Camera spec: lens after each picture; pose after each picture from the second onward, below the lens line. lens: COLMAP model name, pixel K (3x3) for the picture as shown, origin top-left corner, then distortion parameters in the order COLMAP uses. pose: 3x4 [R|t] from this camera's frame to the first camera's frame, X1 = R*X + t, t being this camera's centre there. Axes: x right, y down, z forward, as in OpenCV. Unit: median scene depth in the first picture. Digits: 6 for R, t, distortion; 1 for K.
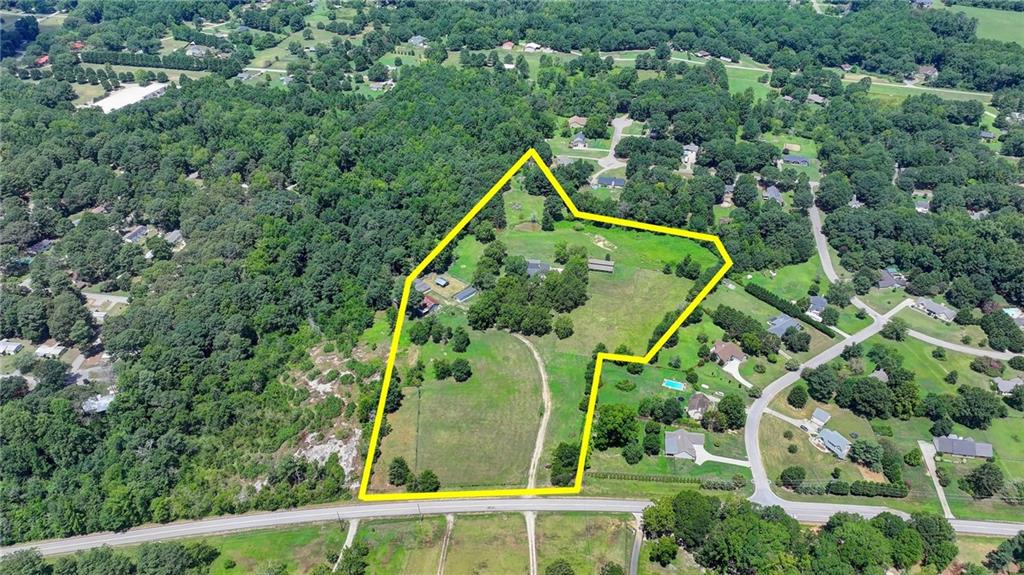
lens RADIAL K [[715.8, 0, 518.5], [0, 715.8, 285.1], [0, 0, 1]] dist [-0.004392, 0.017266]
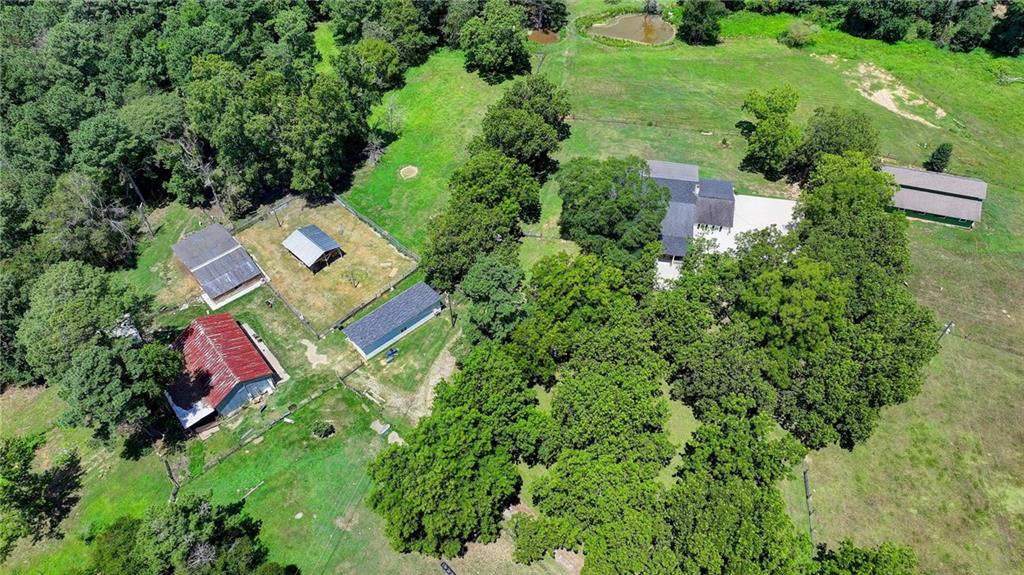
lens RADIAL K [[715.8, 0, 518.4], [0, 715.8, 288.0], [0, 0, 1]] dist [-0.004392, 0.017266]
pose [[0.998178, 0.046523, -0.038418, -0.026474], [-0.034746, 0.963797, 0.264364, -0.067962], [0.049326, -0.262547, 0.963658, 0.854859]]
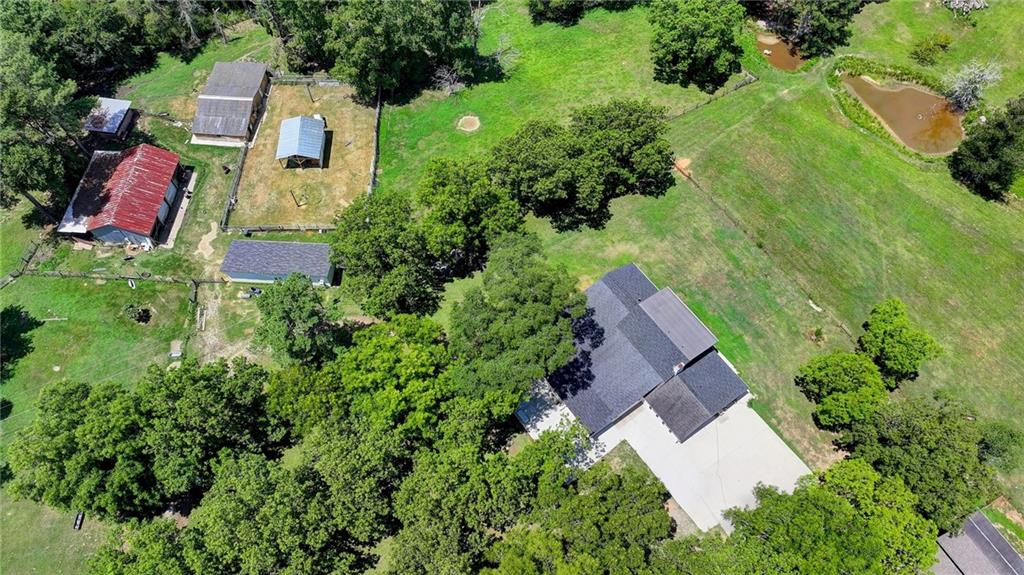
lens RADIAL K [[715.8, 0, 513.9], [0, 715.8, 288.5], [0, 0, 1]] dist [-0.004392, 0.017266]
pose [[0.665162, 0.654606, -0.359236, 0.061501], [-0.424605, 0.727334, 0.539162, -0.141190], [0.614223, -0.206097, 0.761744, 0.967719]]
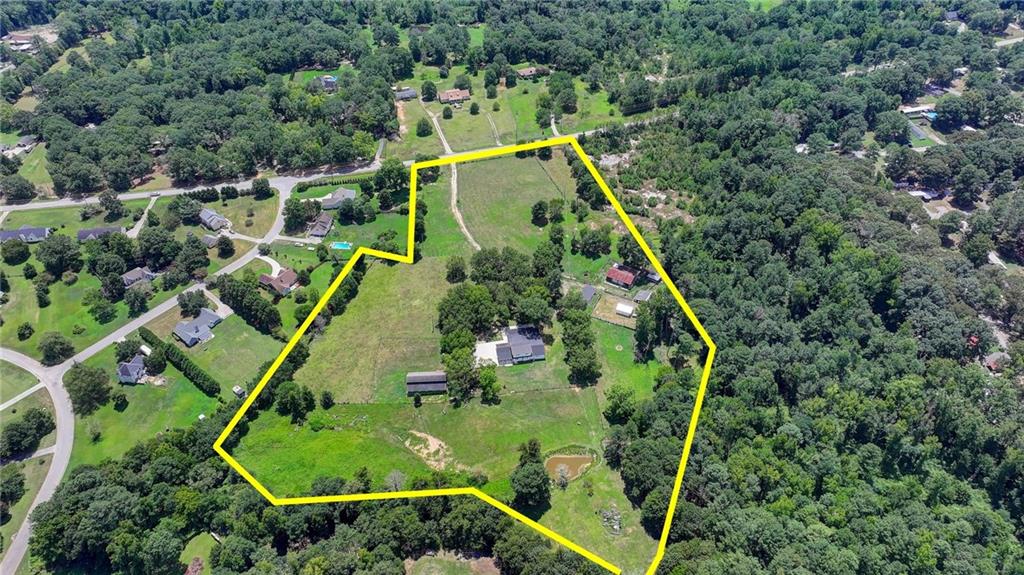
lens RADIAL K [[715.8, 0, 518.6], [0, 715.8, 283.9], [0, 0, 1]] dist [-0.004392, 0.017266]
pose [[-0.963794, 0.177773, -0.198740, 0.175055], [-0.147755, 0.264384, 0.953032, -0.831761], [0.221967, 0.947891, -0.228545, 1.275183]]
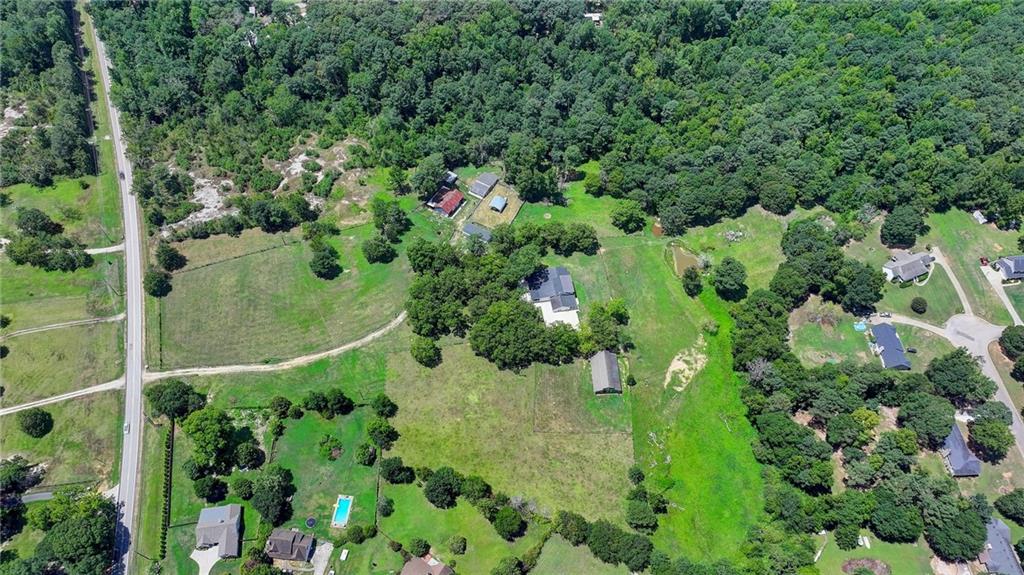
lens RADIAL K [[715.8, 0, 515.2], [0, 715.8, 285.4], [0, 0, 1]] dist [-0.004392, 0.017266]
pose [[0.259920, 0.785831, -0.561169, 0.454964], [-0.548793, 0.598381, 0.583752, -0.468002], [0.794524, 0.156237, 0.586790, 0.650572]]
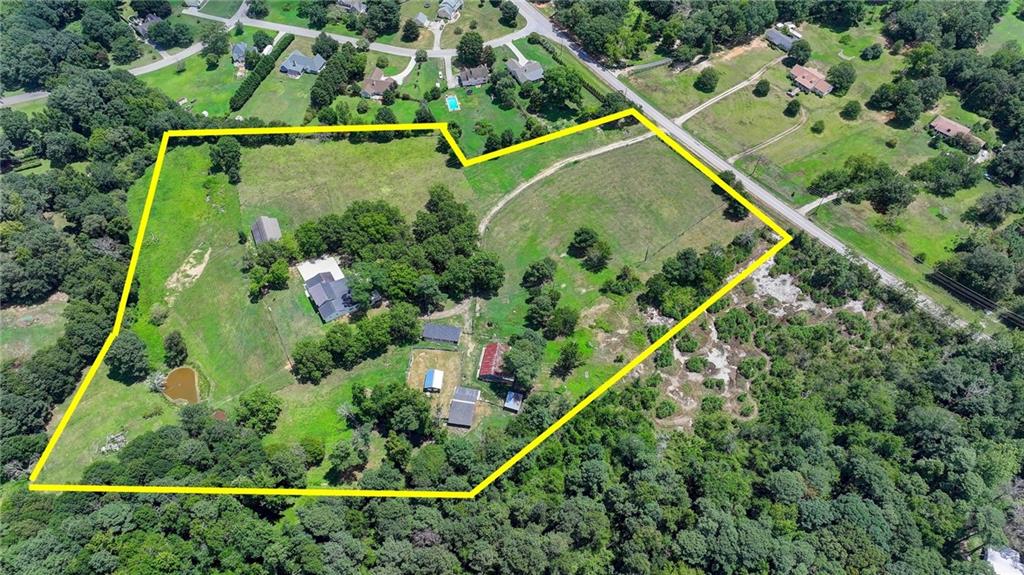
lens RADIAL K [[715.8, 0, 518.3], [0, 715.8, 285.9], [0, 0, 1]] dist [-0.004392, 0.017266]
pose [[-0.587850, -0.651159, 0.480025, -0.427465], [0.462857, 0.215926, 0.859732, -0.556930], [-0.663472, 0.727577, 0.174461, 0.900527]]
